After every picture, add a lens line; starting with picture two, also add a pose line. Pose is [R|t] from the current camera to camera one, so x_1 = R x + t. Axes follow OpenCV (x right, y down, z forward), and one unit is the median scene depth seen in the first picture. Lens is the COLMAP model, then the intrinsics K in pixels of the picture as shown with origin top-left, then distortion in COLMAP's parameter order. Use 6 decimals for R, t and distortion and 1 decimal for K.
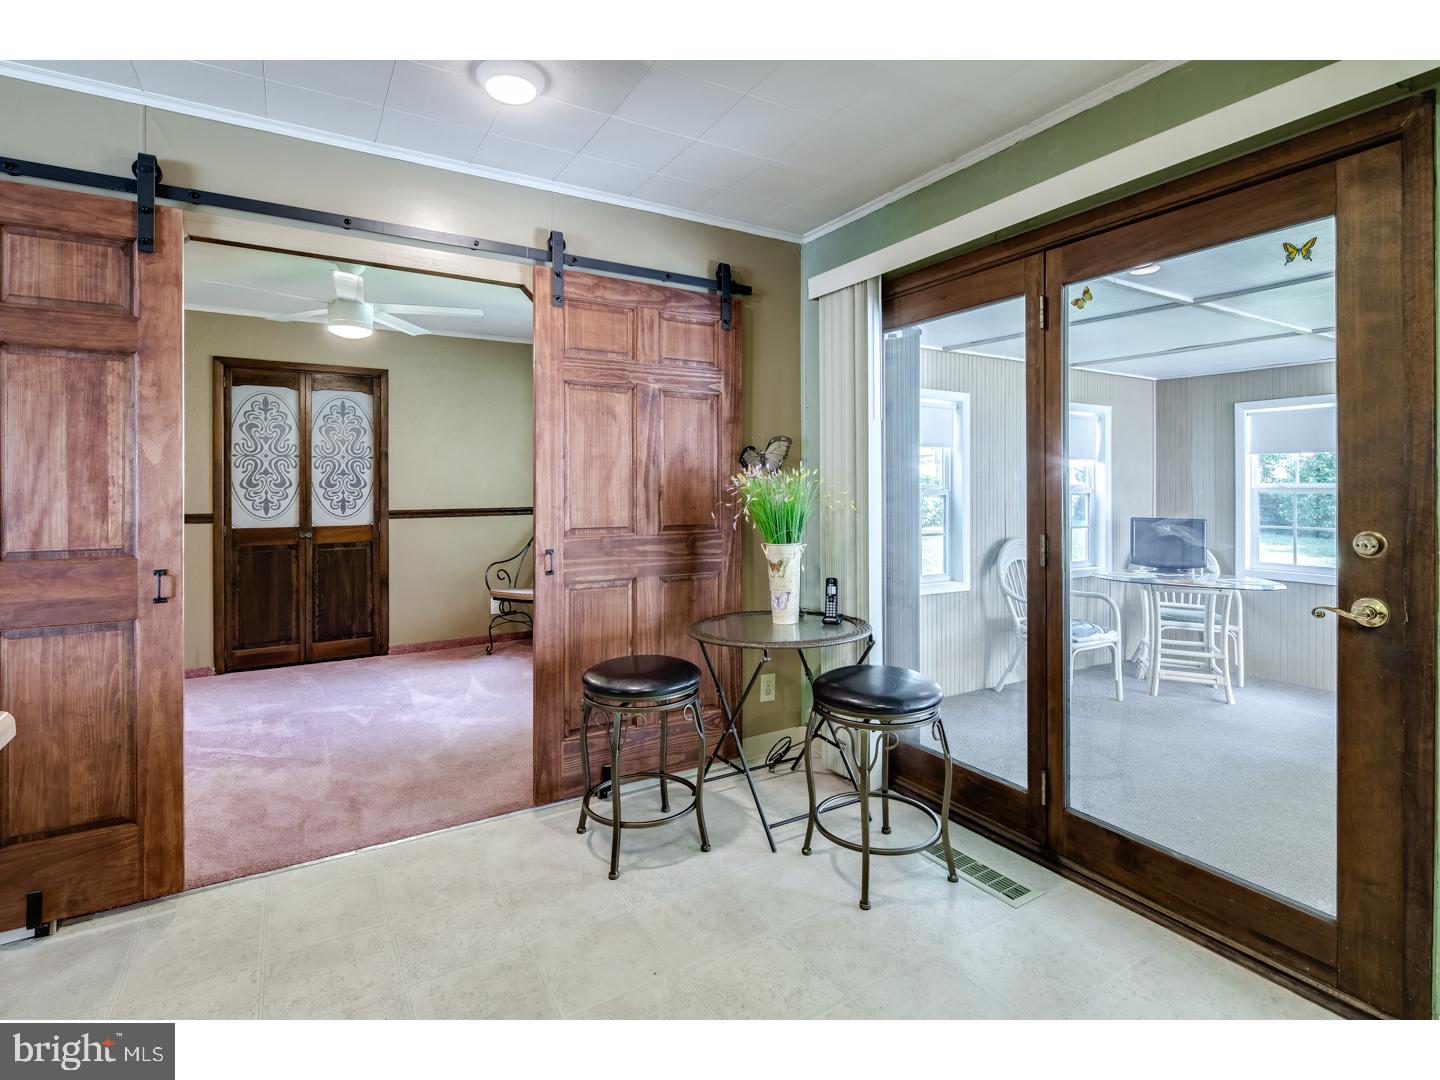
lens RADIAL K [[693.2, 0, 726.5], [0, 693.2, 486.5], [0, 0, 1]] dist [0.002009, -0.000985]
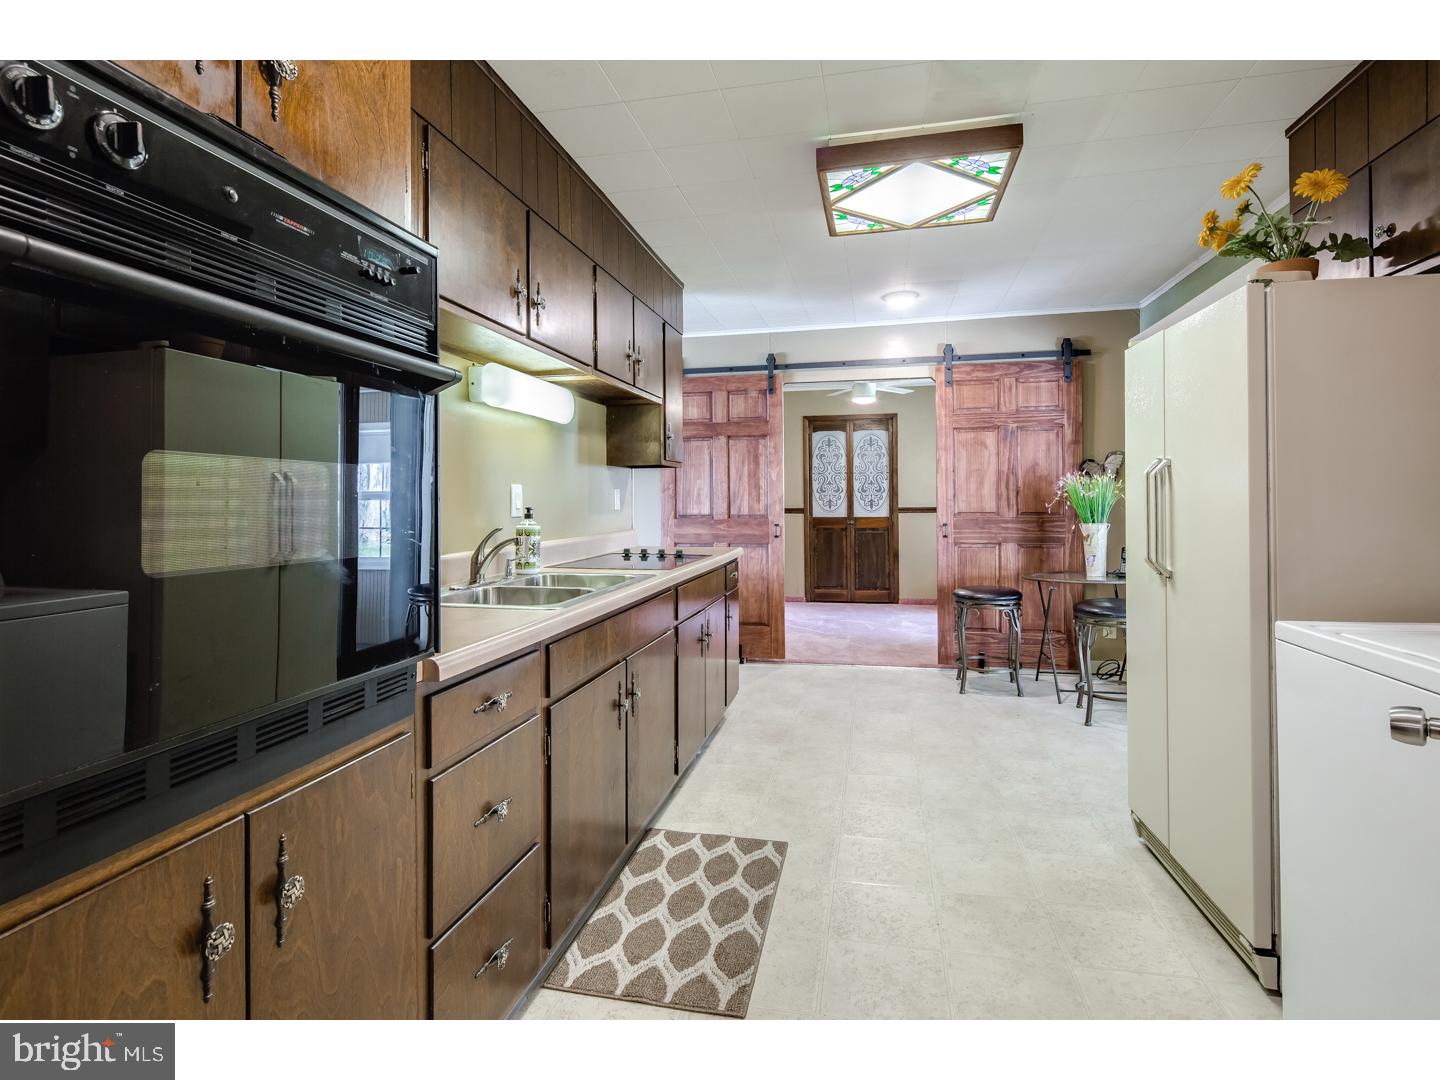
lens RADIAL K [[693.2, 0, 726.5], [0, 693.2, 486.5], [0, 0, 1]] dist [0.002009, -0.000985]
pose [[0.718555, -0.014688, -0.695315, 0.537159], [0.006162, 0.999872, -0.014753, 0.017373], [0.695443, 0.006316, 0.718554, -0.622143]]
